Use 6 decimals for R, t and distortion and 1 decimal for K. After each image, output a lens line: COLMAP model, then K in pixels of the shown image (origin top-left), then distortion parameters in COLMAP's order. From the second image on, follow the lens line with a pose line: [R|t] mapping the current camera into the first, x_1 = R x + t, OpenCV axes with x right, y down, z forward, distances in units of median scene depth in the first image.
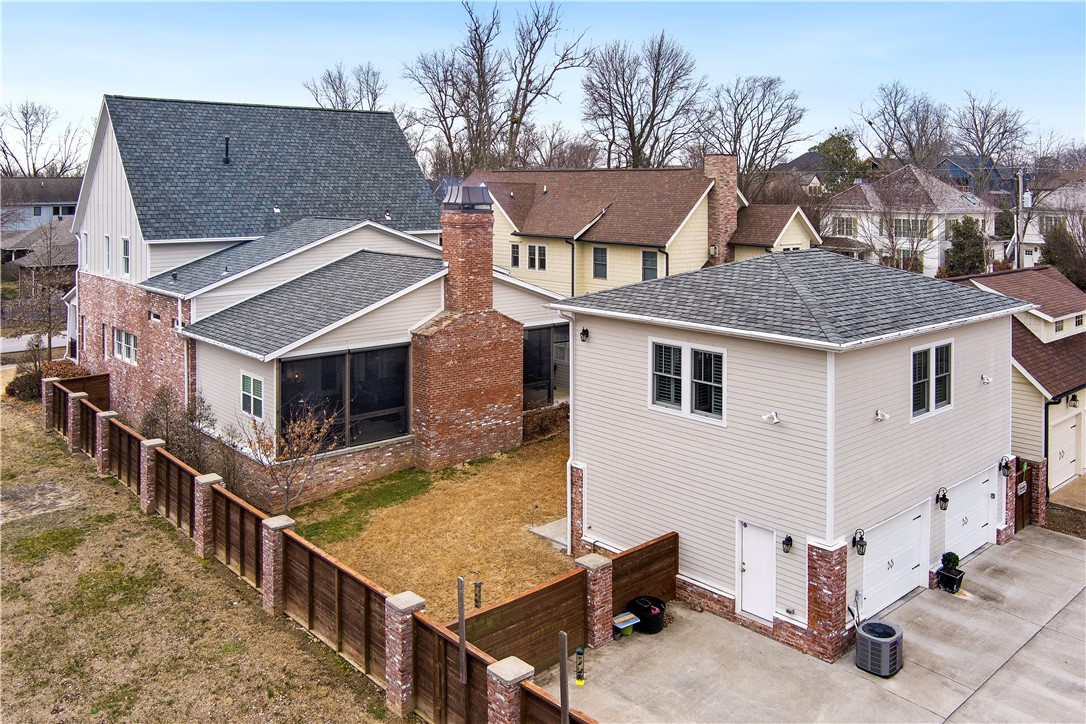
lens RADIAL K [[921.8, 0, 537.5], [0, 921.8, 163.5], [0, 0, 1]] dist [-0.058326, 0.008062]
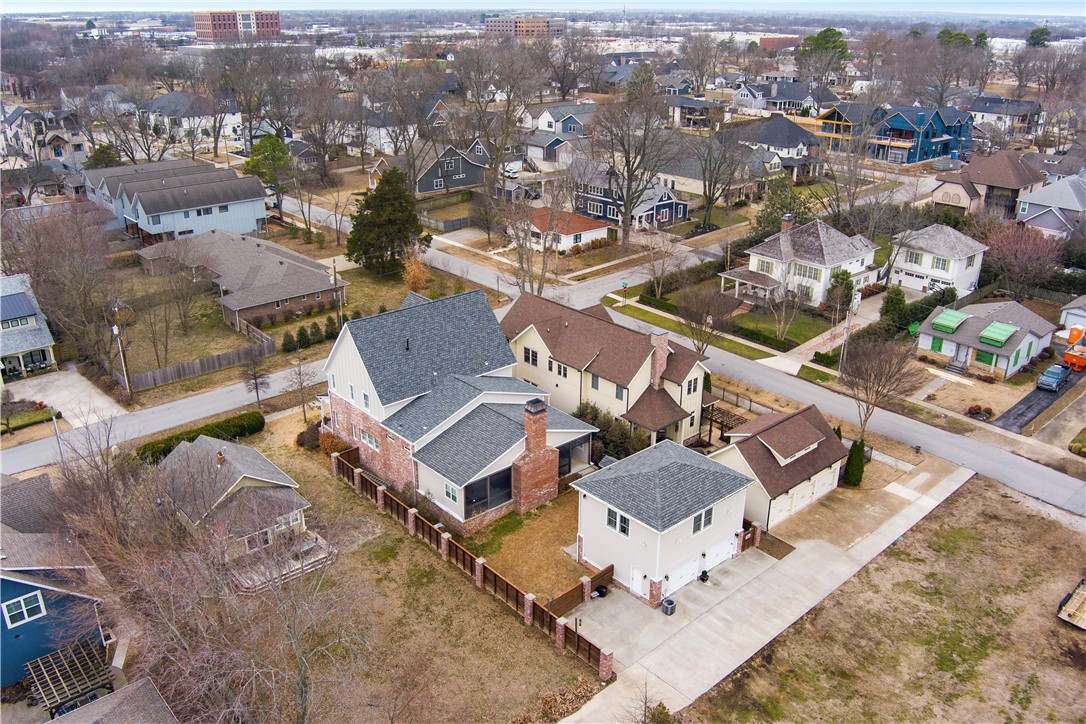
lens RADIAL K [[876.5, 0, 543.0], [0, 876.5, 362.0], [0, 0, 1]] dist [-0.068043, 0.018481]
pose [[0.999978, 0.006310, -0.002094, -0.064592], [-0.004940, 0.915902, 0.401371, -1.131726], [0.004450, -0.401352, 0.915913, -1.141873]]
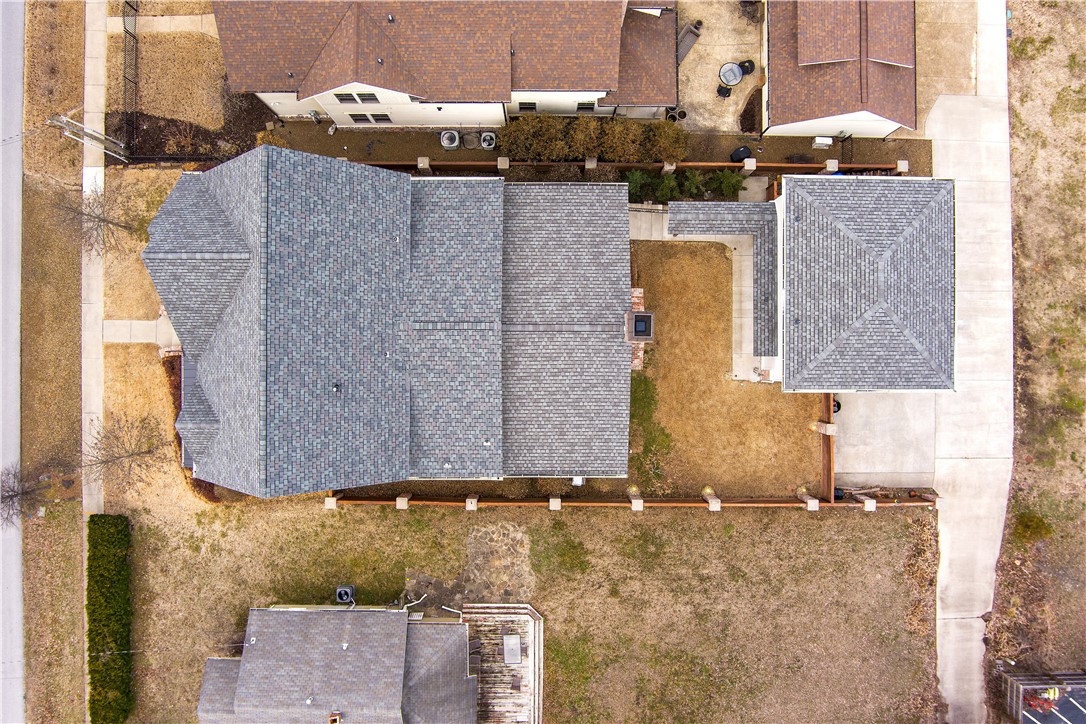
lens RADIAL K [[876.5, 0, 543.0], [0, 876.5, 362.0], [0, 0, 1]] dist [-0.068043, 0.018481]
pose [[0.668782, -0.743441, 0.005178, -0.263555], [-0.021598, -0.012466, 0.999689, -1.483056], [-0.743145, -0.668686, -0.024394, 1.340959]]
